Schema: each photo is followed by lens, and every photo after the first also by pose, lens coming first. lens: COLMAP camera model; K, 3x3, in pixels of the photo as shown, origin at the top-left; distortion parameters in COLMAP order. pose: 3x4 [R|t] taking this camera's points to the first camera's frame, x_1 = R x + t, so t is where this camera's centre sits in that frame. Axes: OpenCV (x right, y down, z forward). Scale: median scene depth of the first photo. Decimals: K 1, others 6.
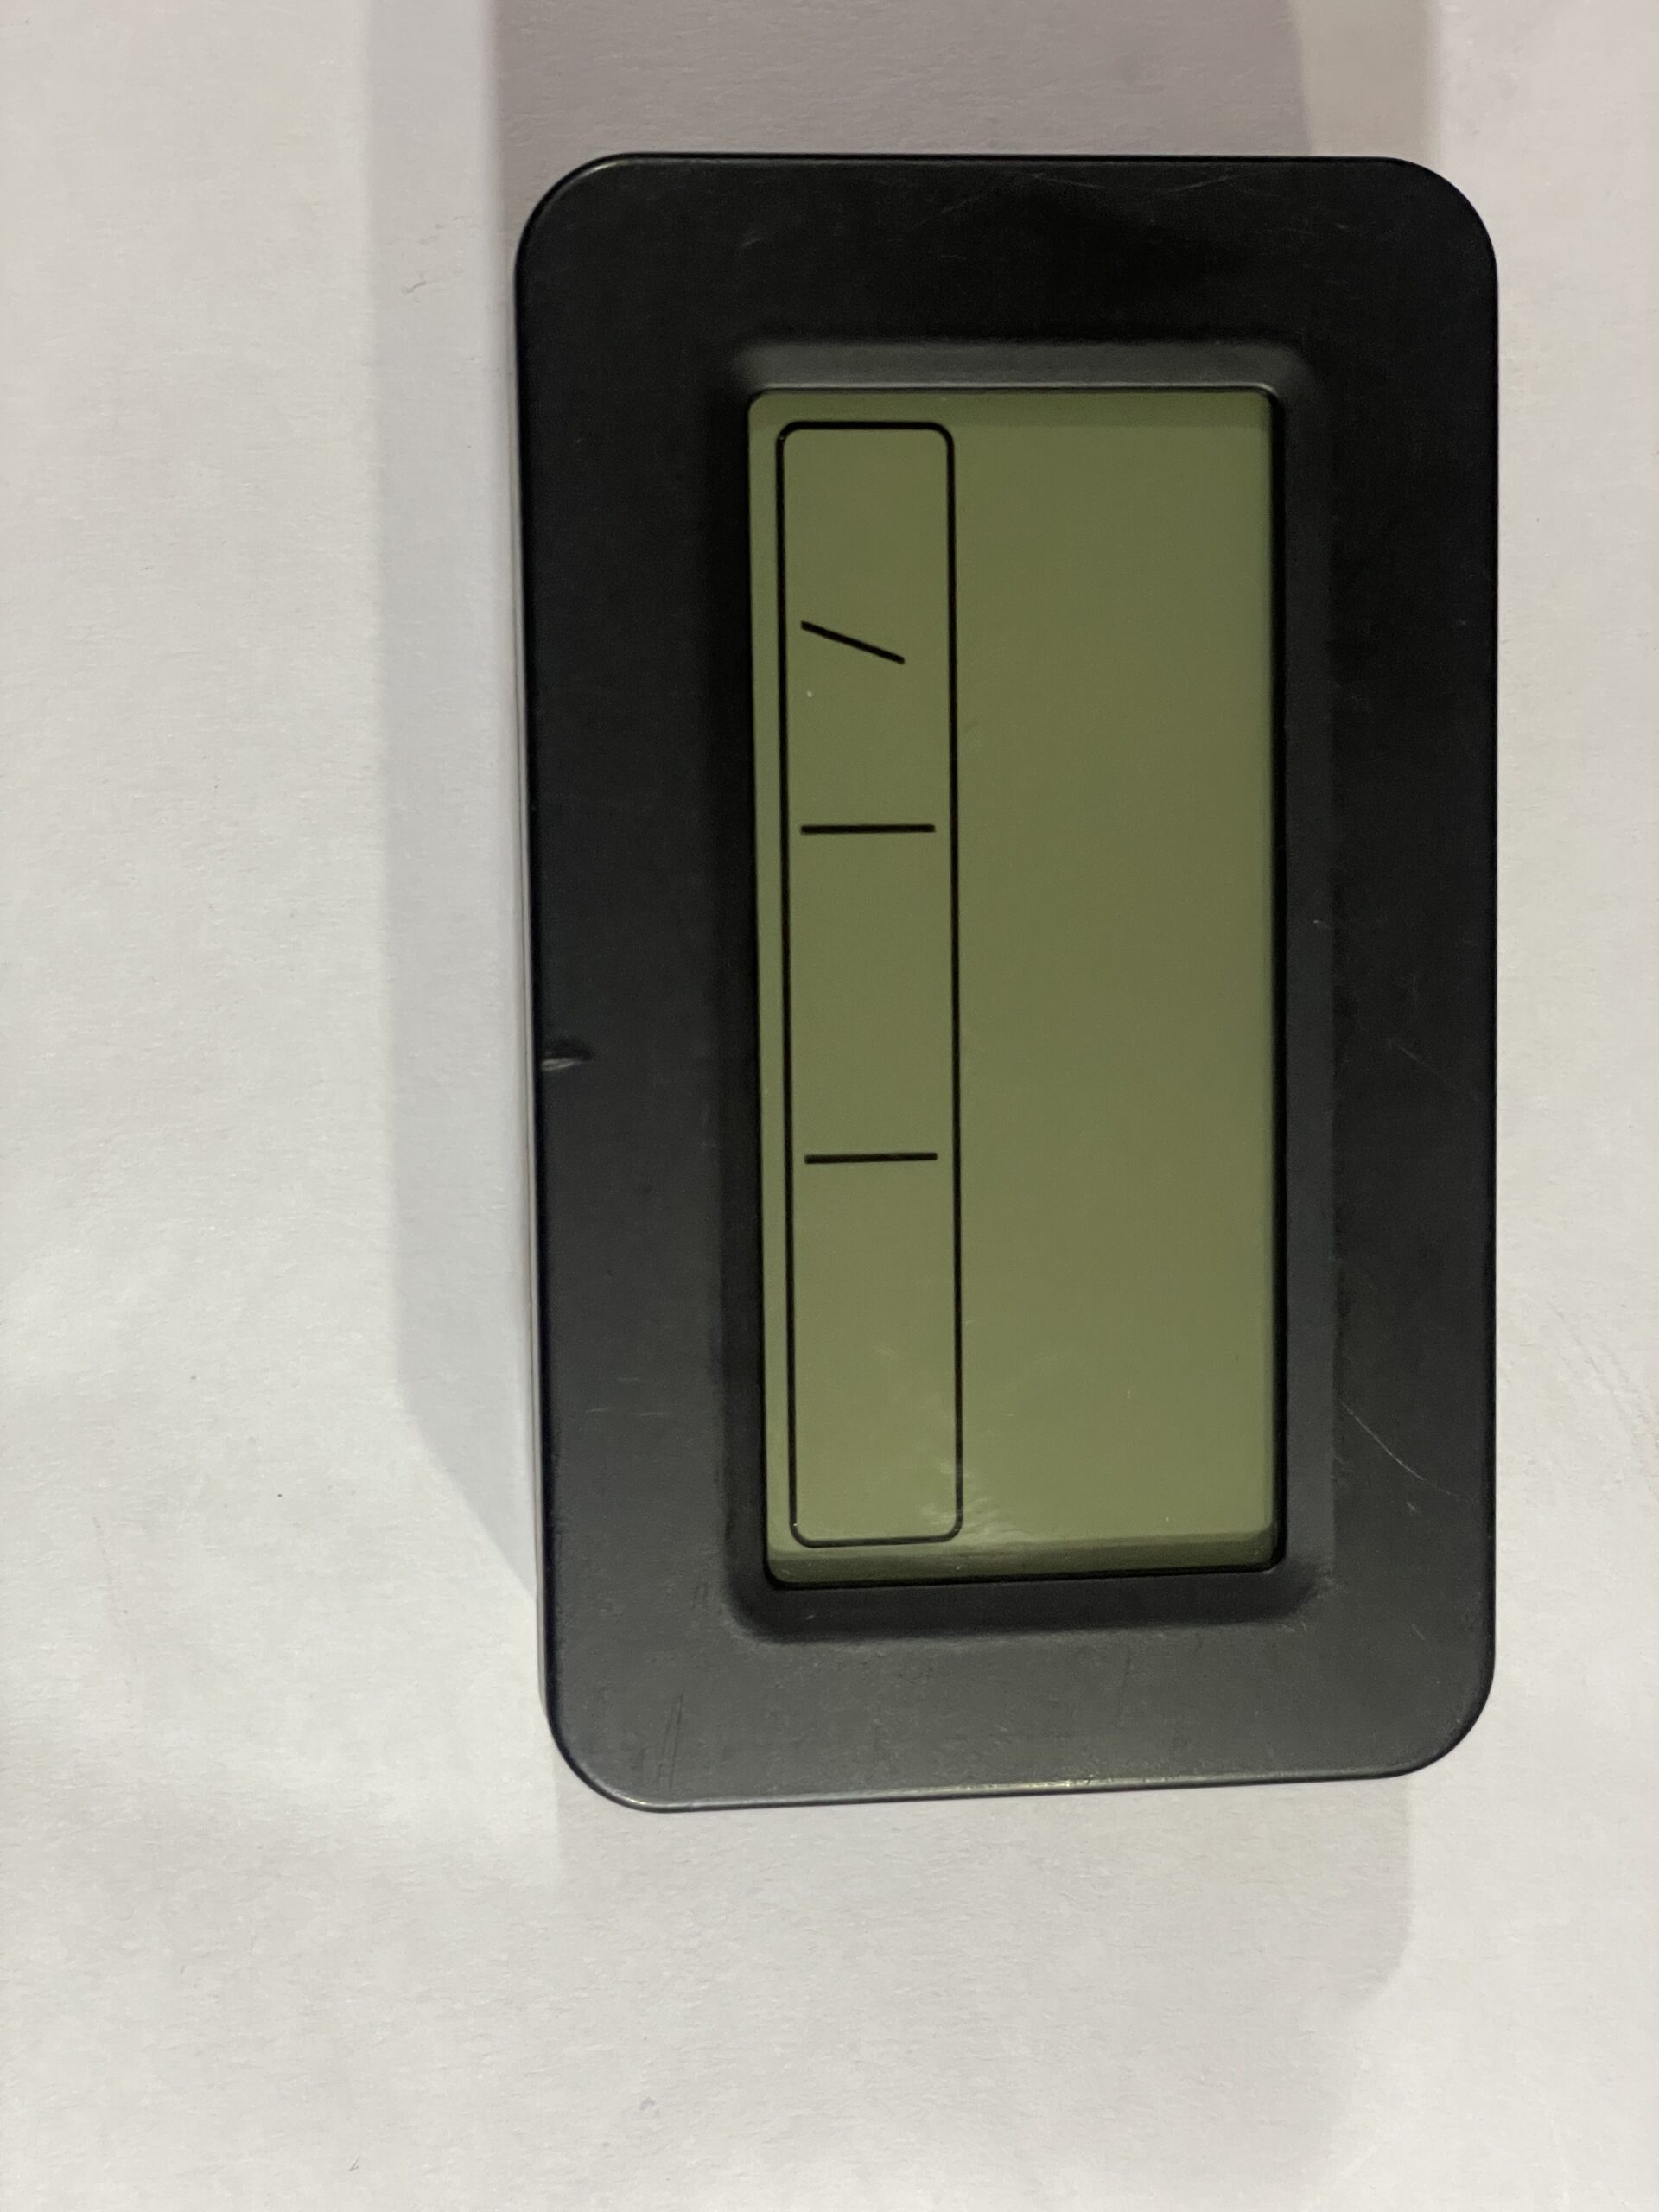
lens RADIAL K [[3358.1, 0, 829.5], [0, 3358.1, 1106.0], [0, 0, 1]] dist [-0.032526, -0.002941]
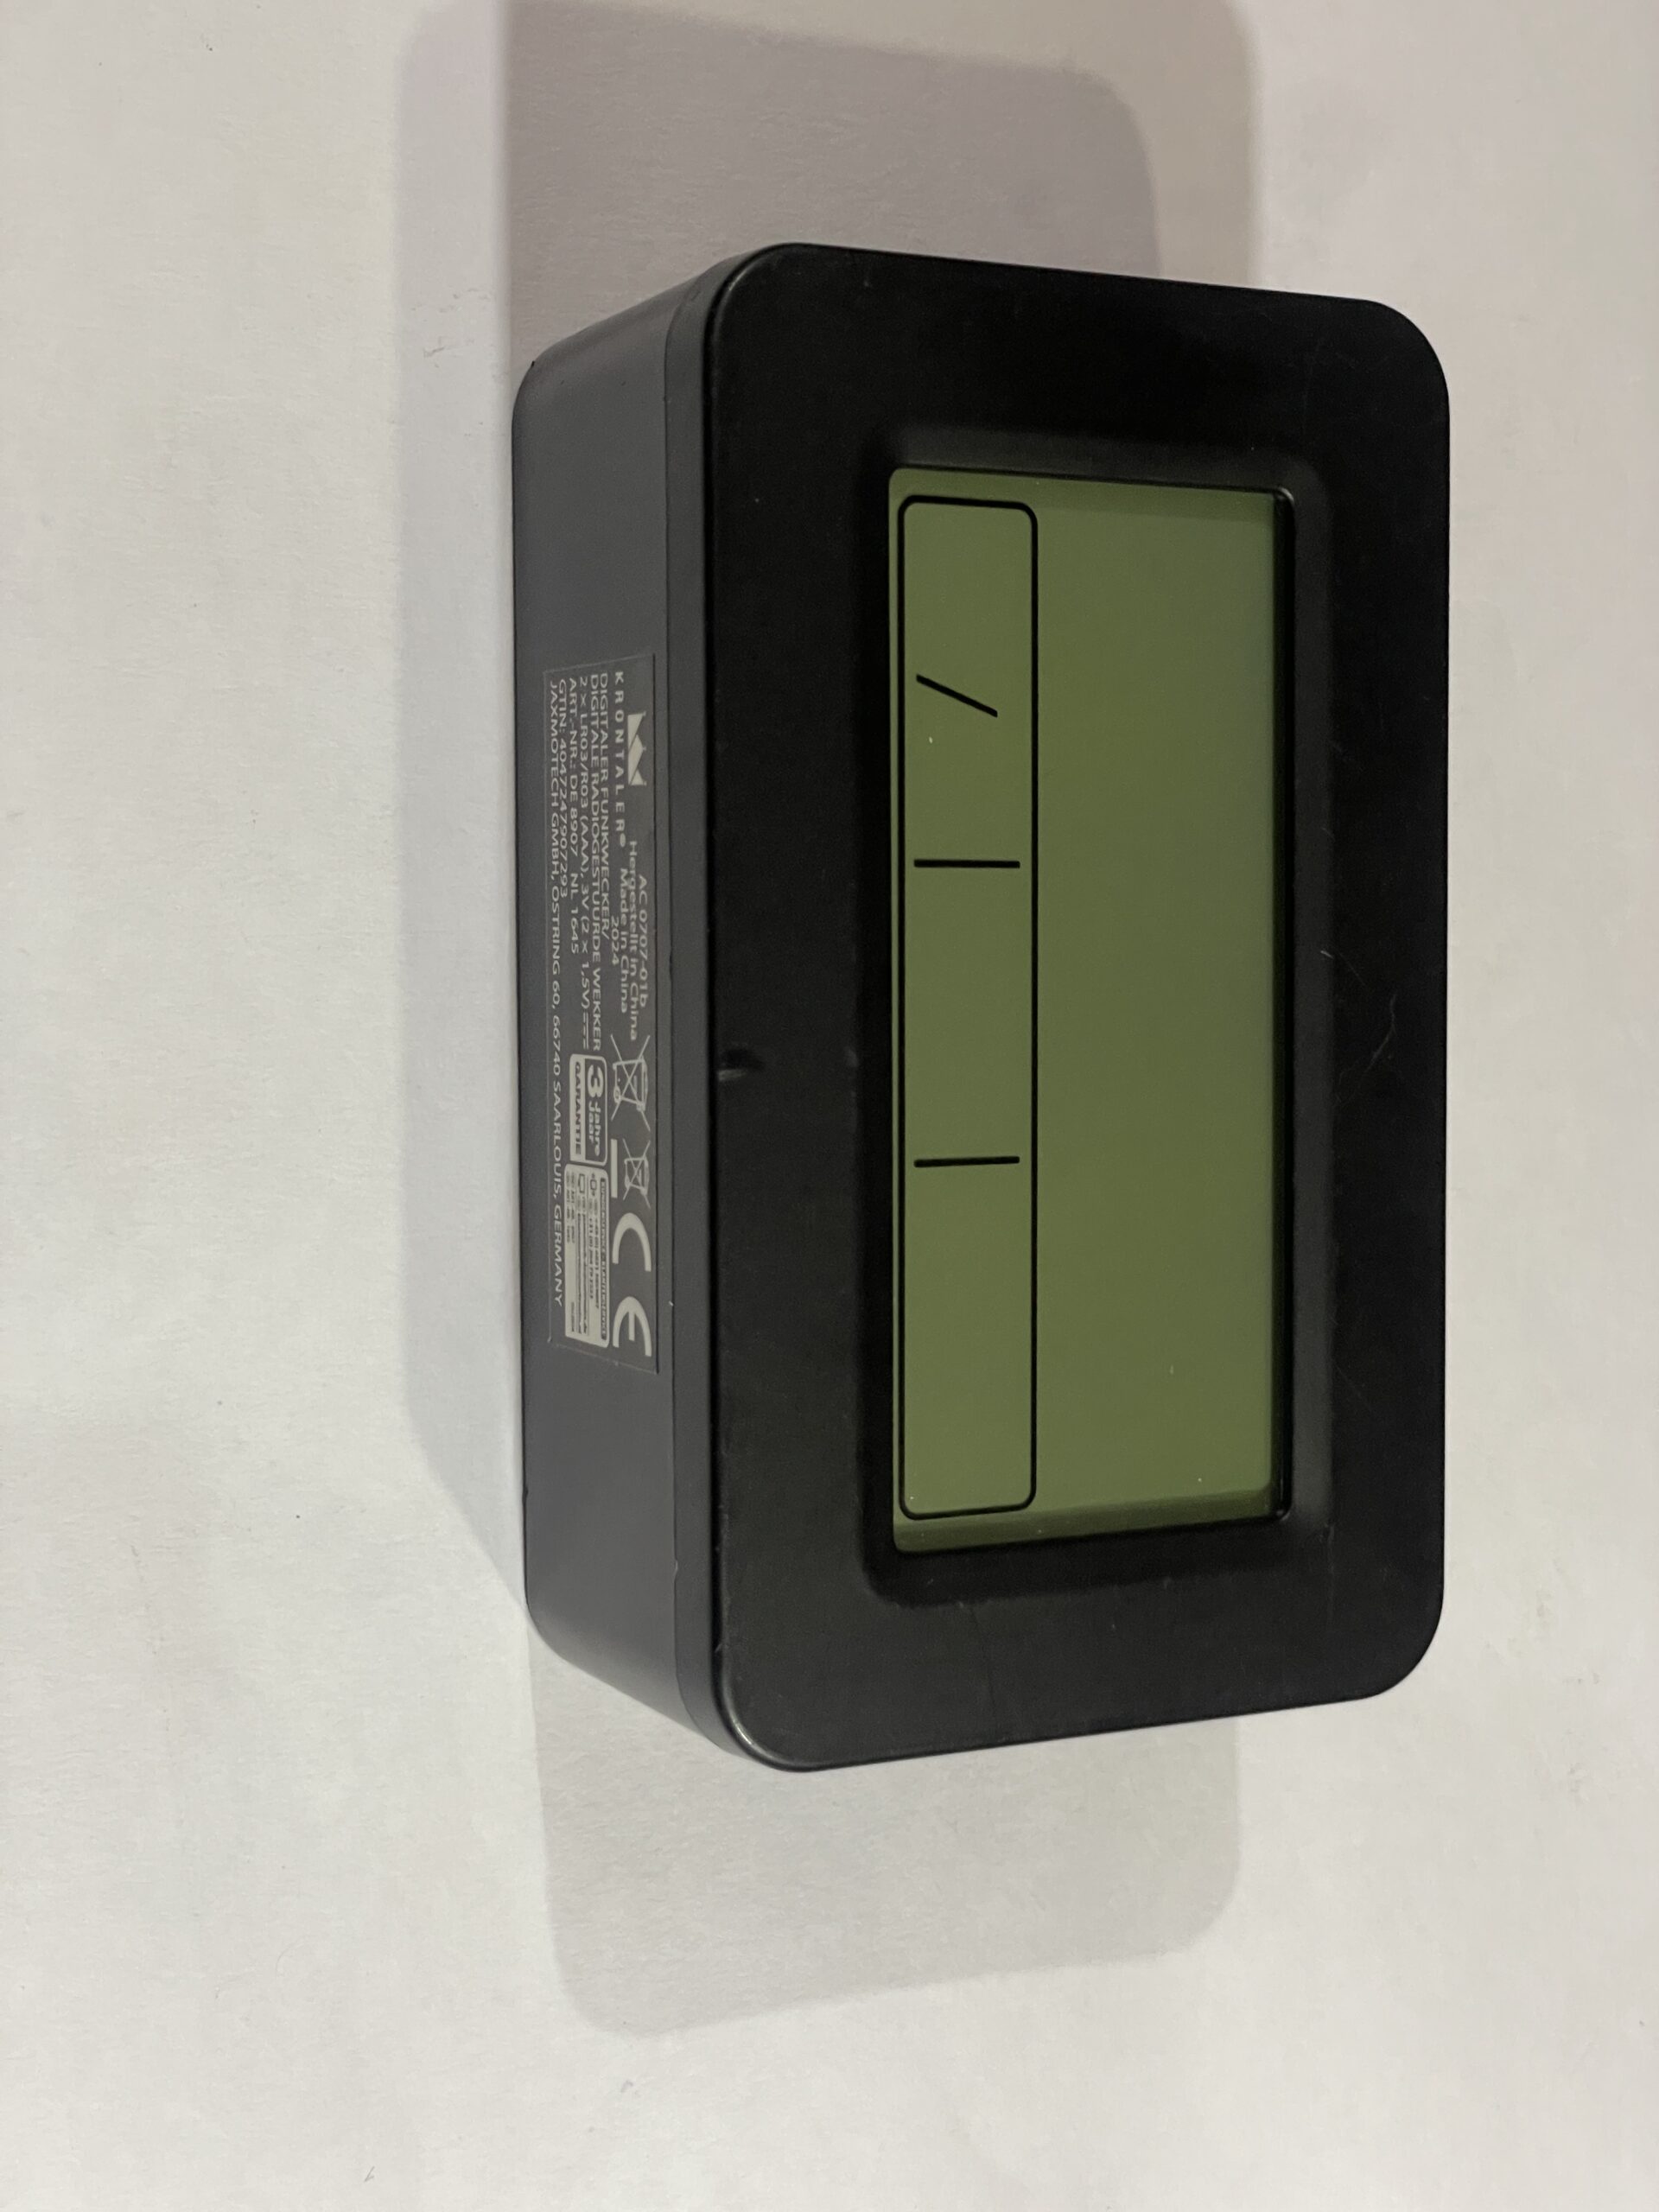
lens RADIAL K [[3293.4, 0, 829.5], [0, 3293.4, 1106.0], [0, 0, 1]] dist [-0.022312, -0.018365]
pose [[0.936807, -0.007324, 0.349771, -0.398297], [0.022259, 0.999003, -0.038701, 0.037137], [-0.349139, 0.044041, 0.936036, 0.001674]]
